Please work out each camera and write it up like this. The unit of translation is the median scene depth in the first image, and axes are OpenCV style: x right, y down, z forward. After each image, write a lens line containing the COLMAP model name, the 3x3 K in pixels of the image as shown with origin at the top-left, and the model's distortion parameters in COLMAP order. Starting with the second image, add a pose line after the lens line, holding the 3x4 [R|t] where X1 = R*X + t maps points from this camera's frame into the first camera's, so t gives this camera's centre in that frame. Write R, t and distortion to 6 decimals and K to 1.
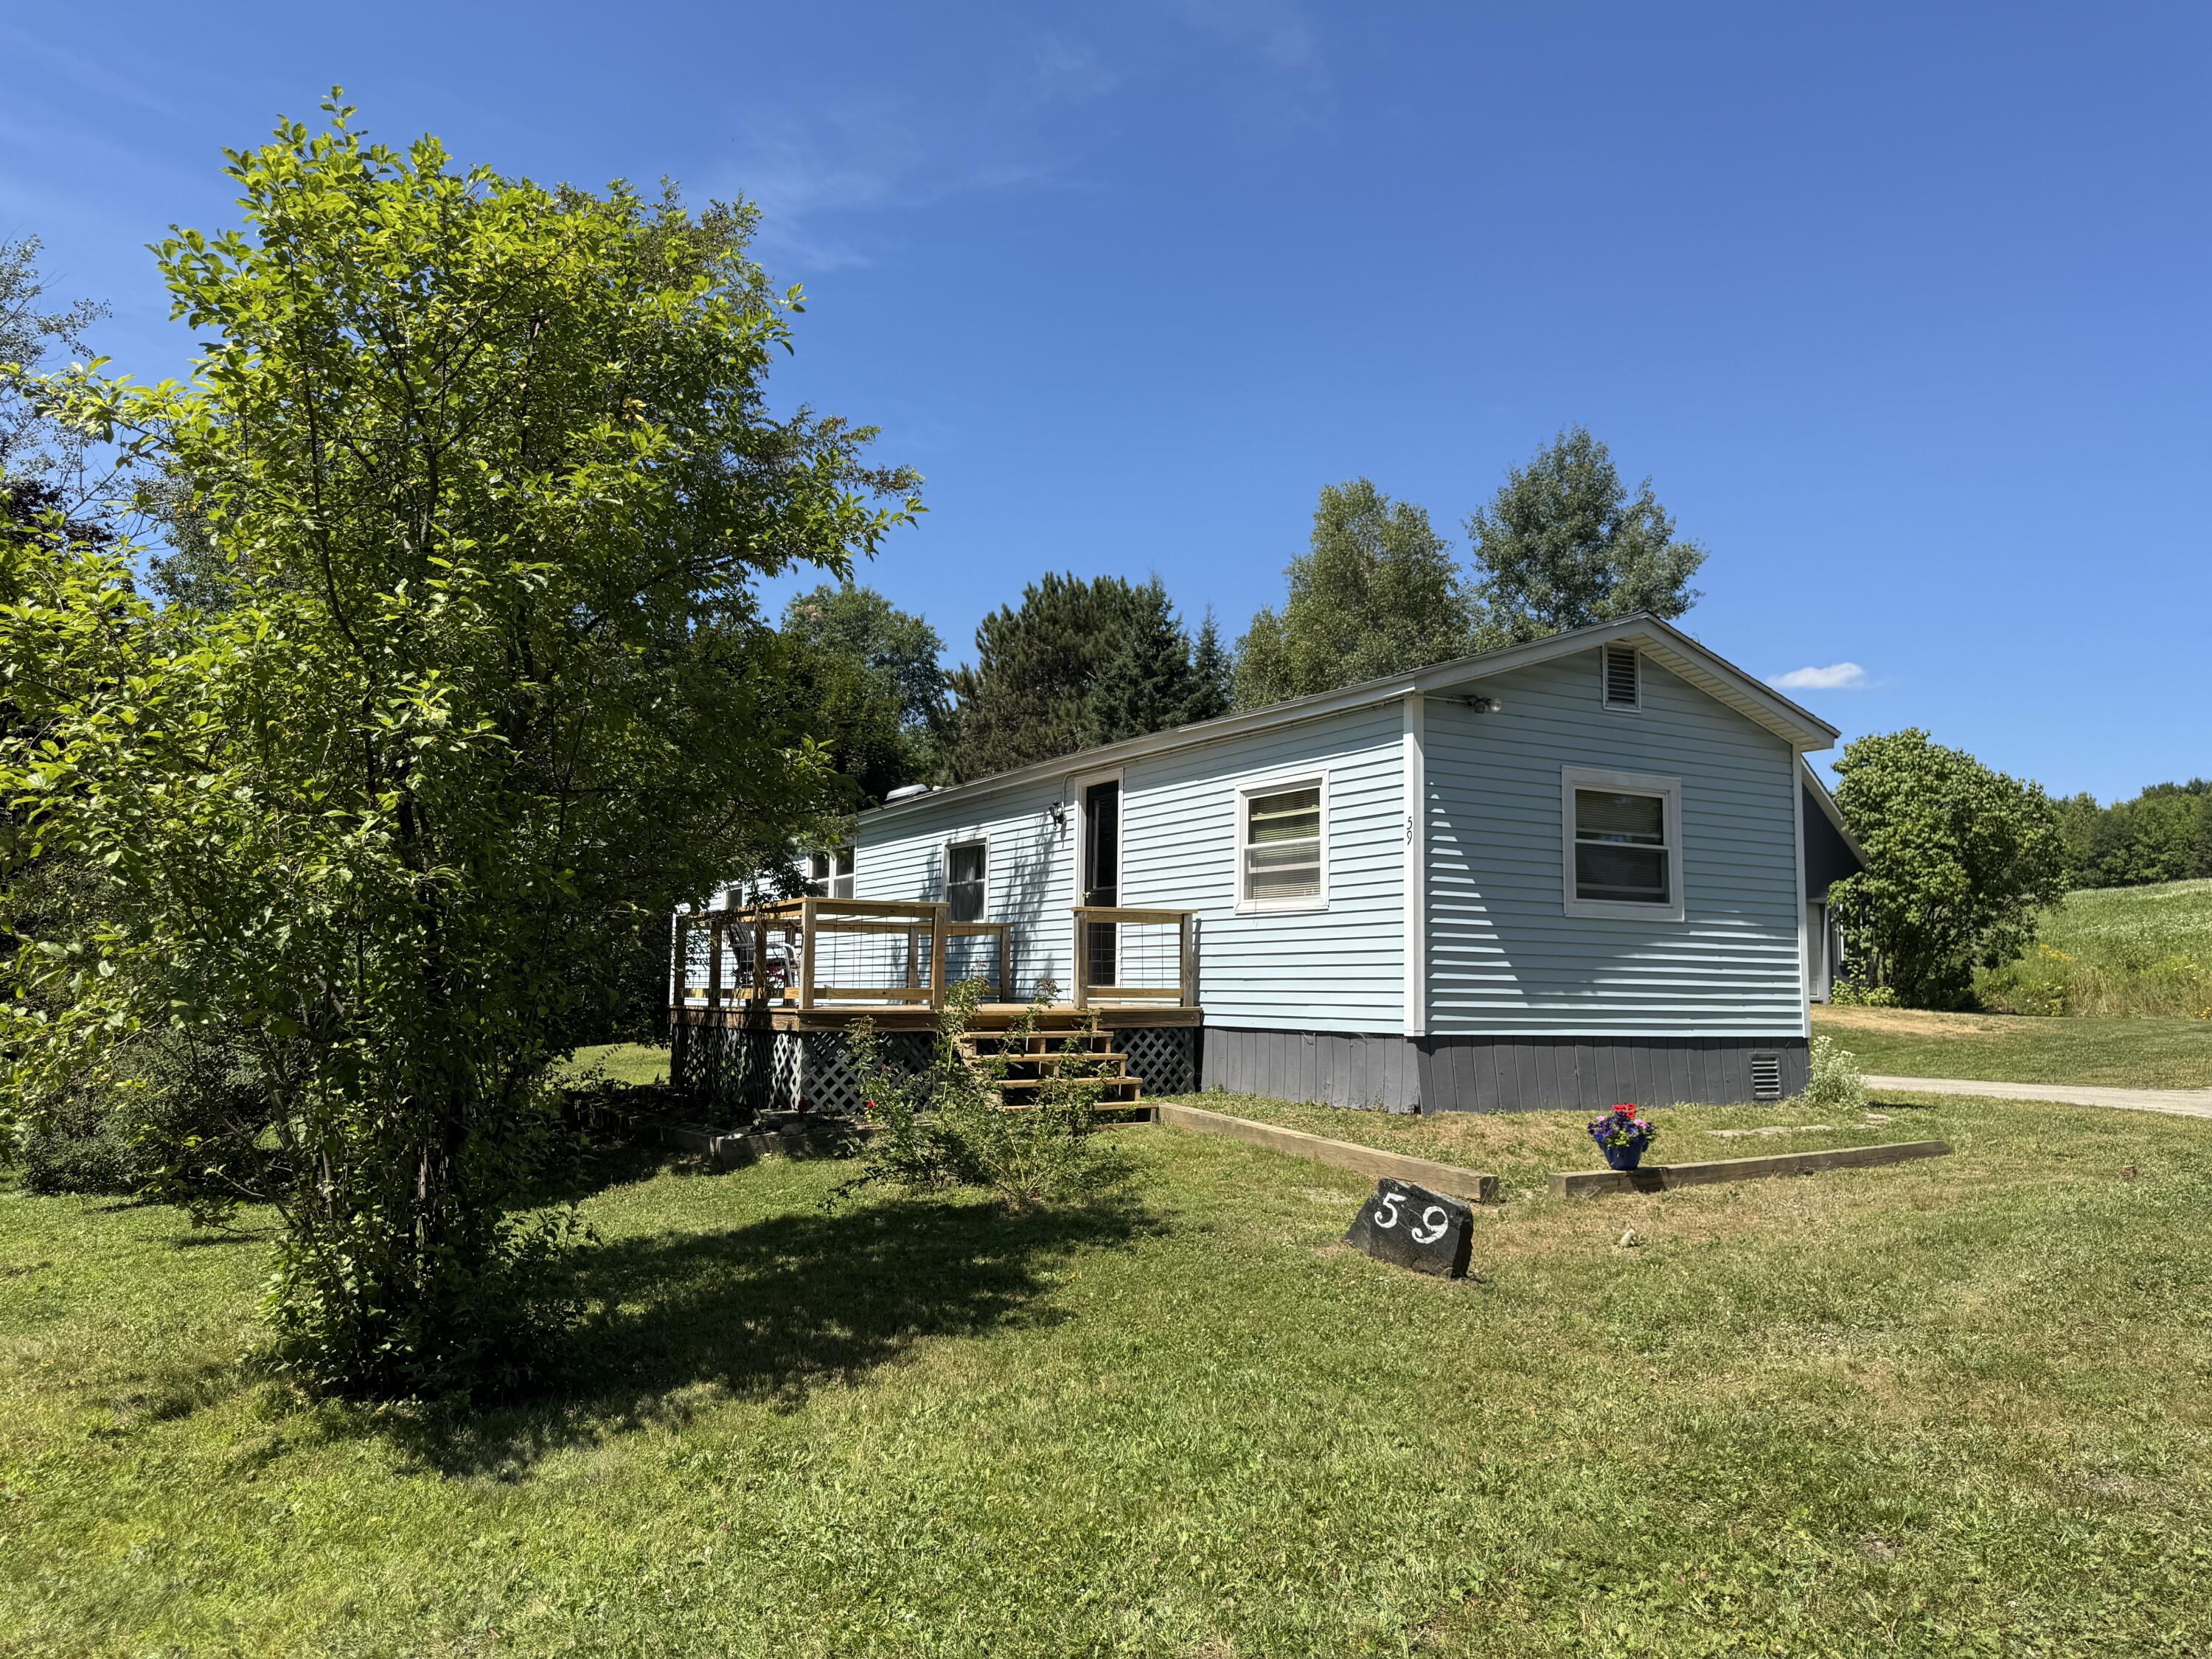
lens RADIAL K [[1543.4, 0, 1106.5], [0, 1543.4, 853.2], [0, 0, 1]] dist [0.057312, -0.022192]
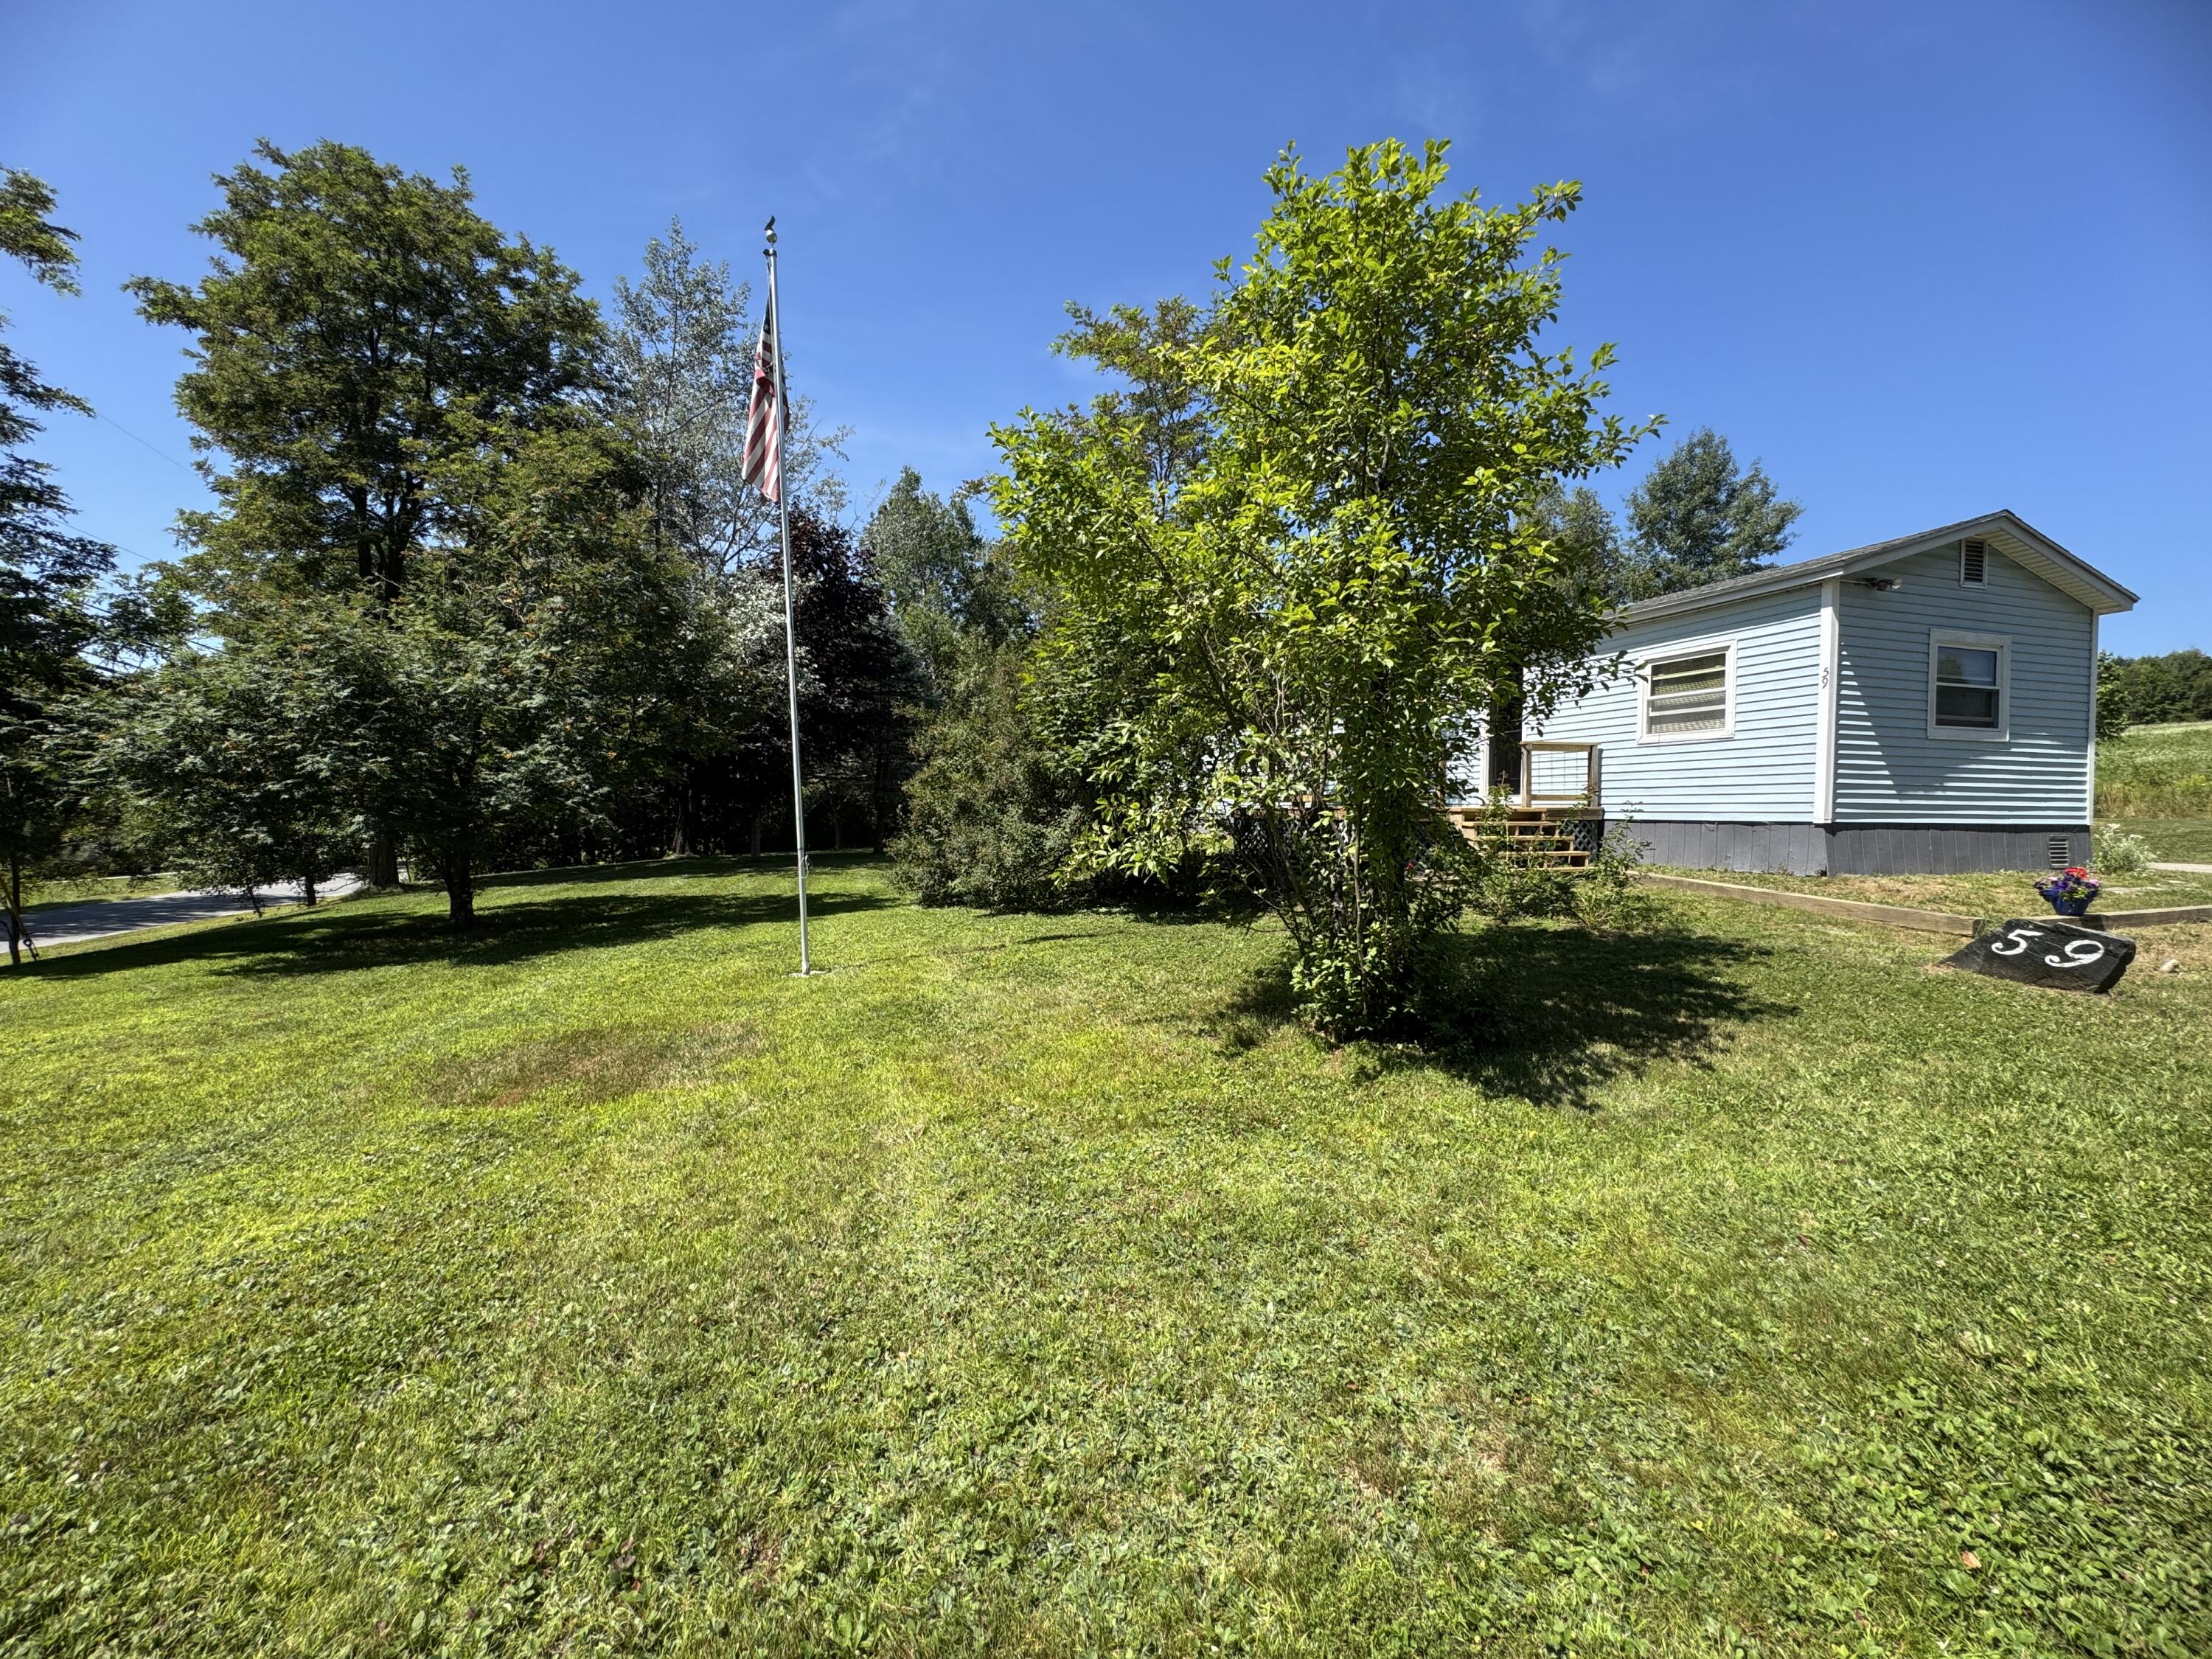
lens RADIAL K [[881.9, 0, 1118.1], [0, 881.9, 836.3], [0, 0, 1]] dist [-0.004819, 0.000802]
pose [[0.974603, 0.003035, -0.223918, -0.213011], [0.023524, 0.992988, 0.115848, 0.017478], [0.222699, -0.118173, 0.967698, 0.054229]]
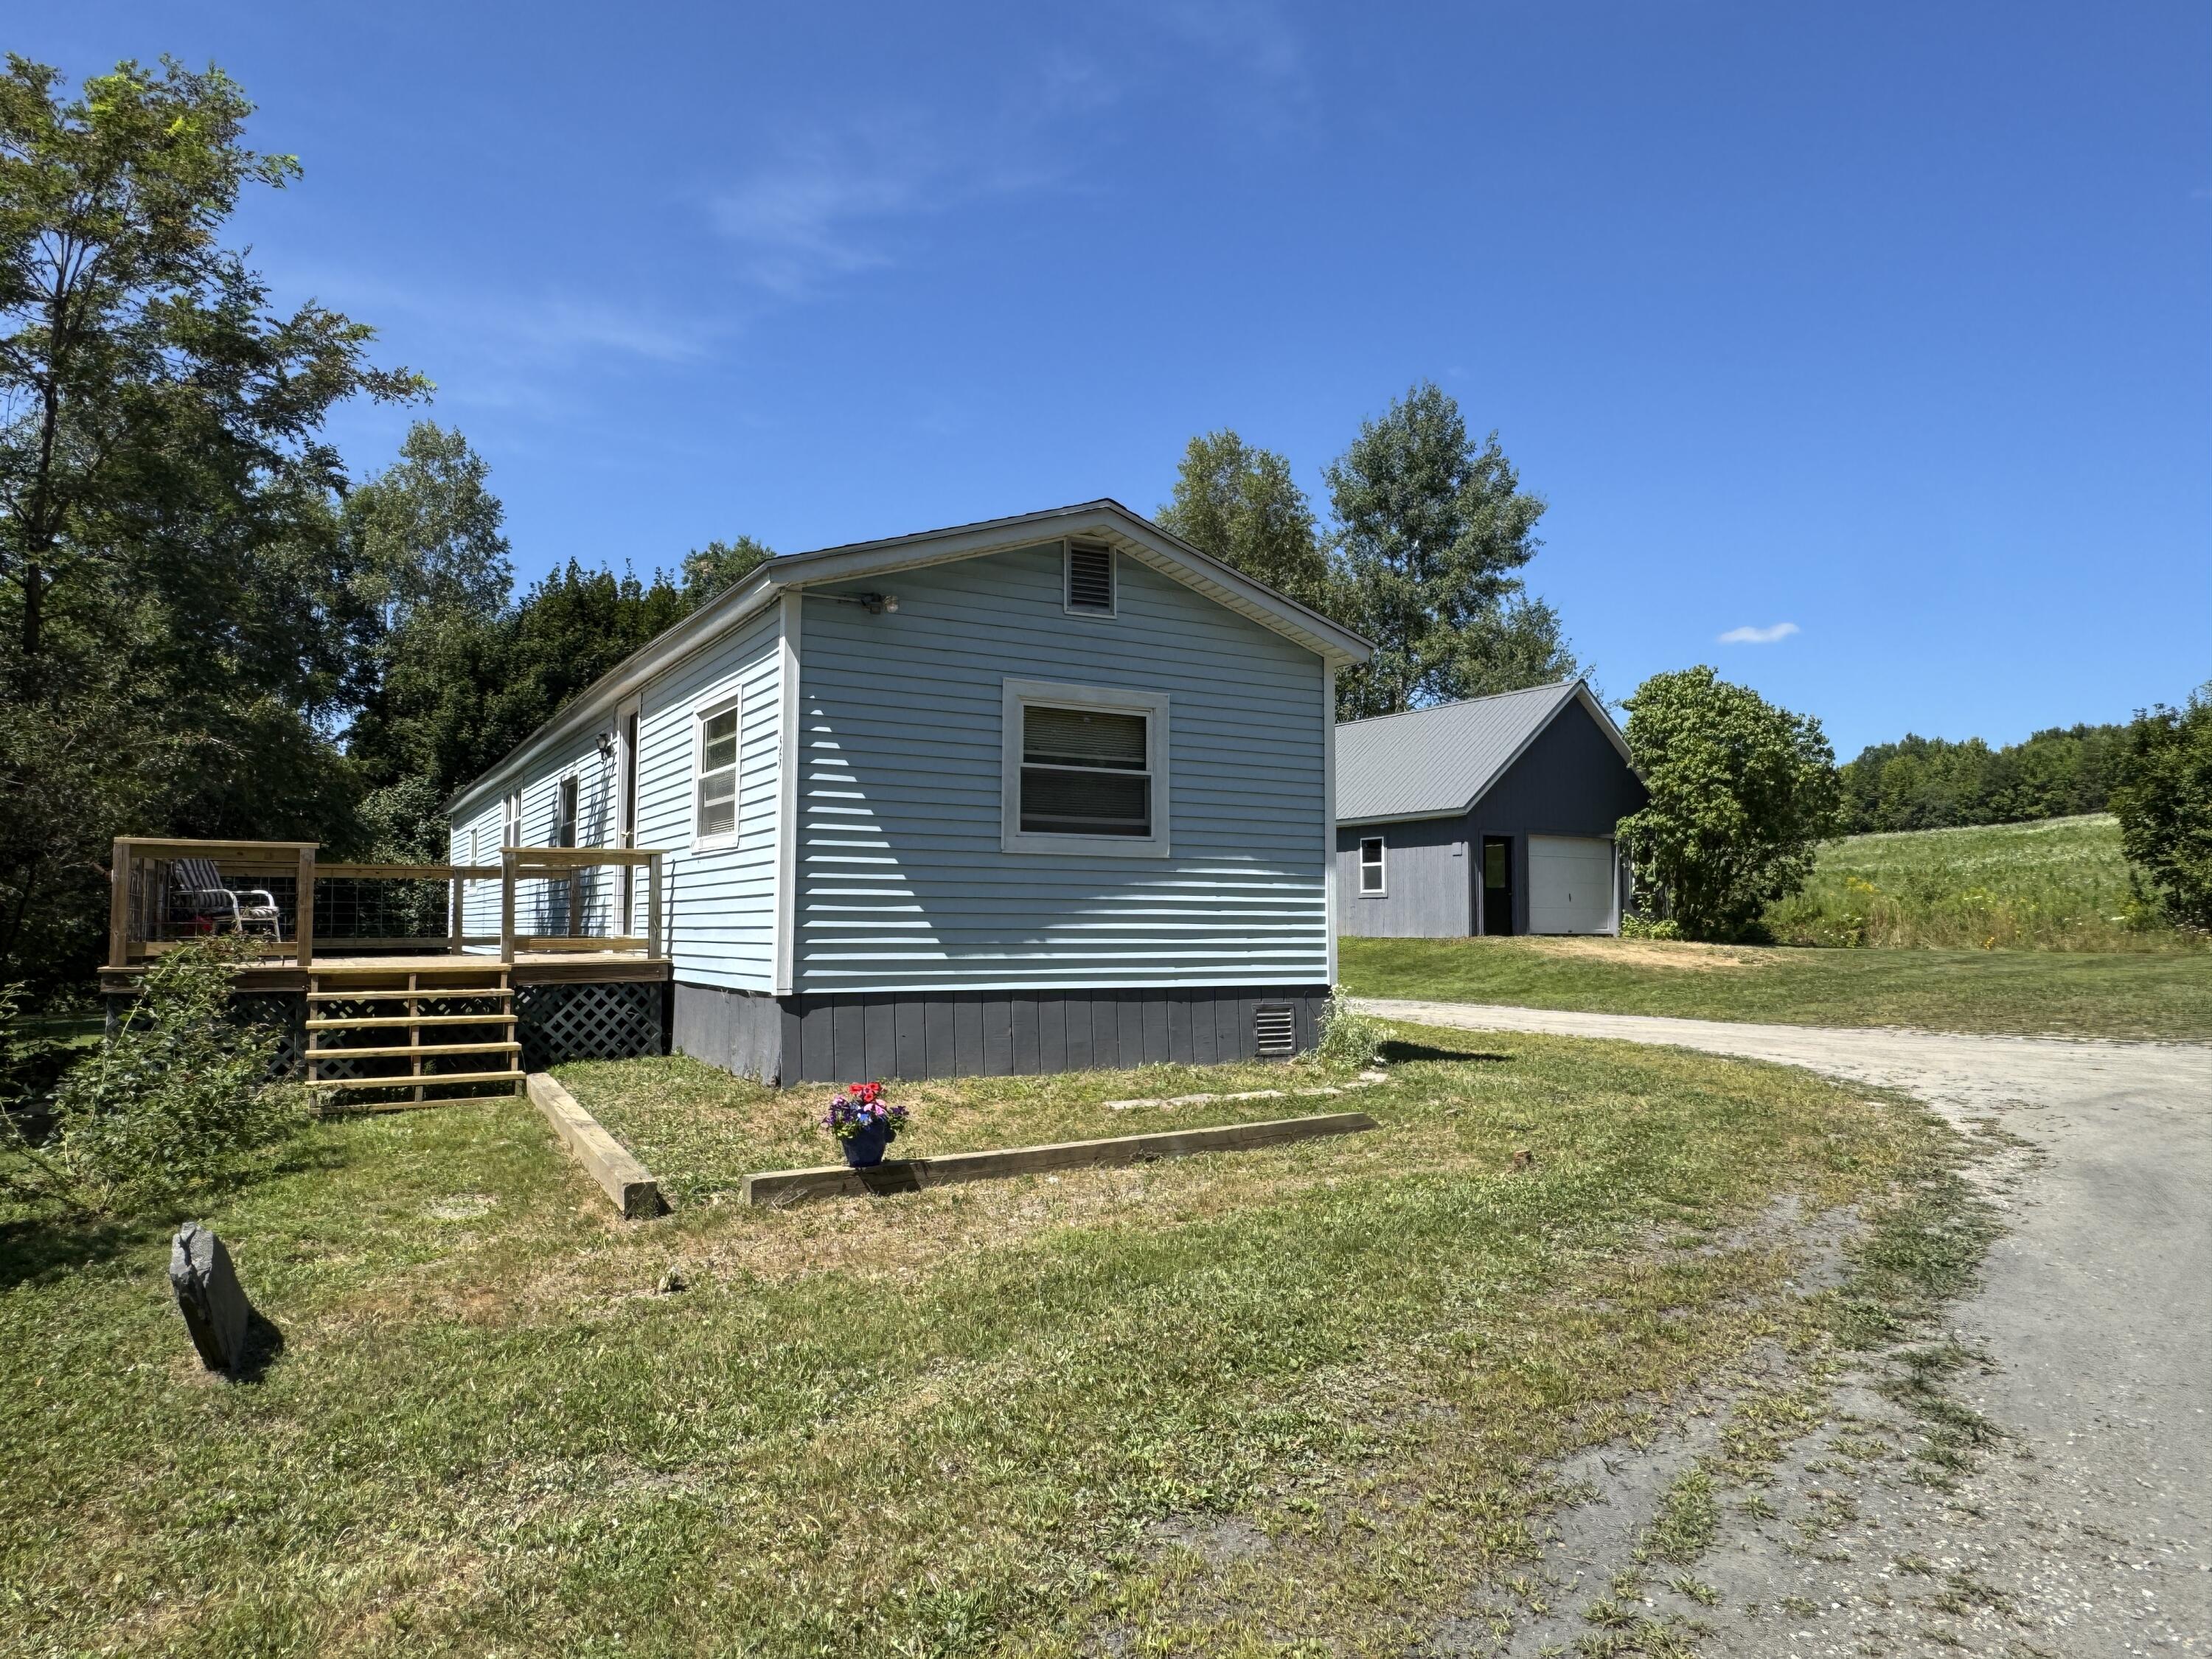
lens RADIAL K [[1431.5, 0, 1108.6], [0, 1431.5, 811.5], [0, 0, 1]] dist [-0.008292, 0.005915]
pose [[0.999943, -0.009178, 0.005438, 0.313563], [0.009139, 0.999933, 0.007147, 0.011524], [-0.005503, -0.007097, 0.999960, 0.181266]]
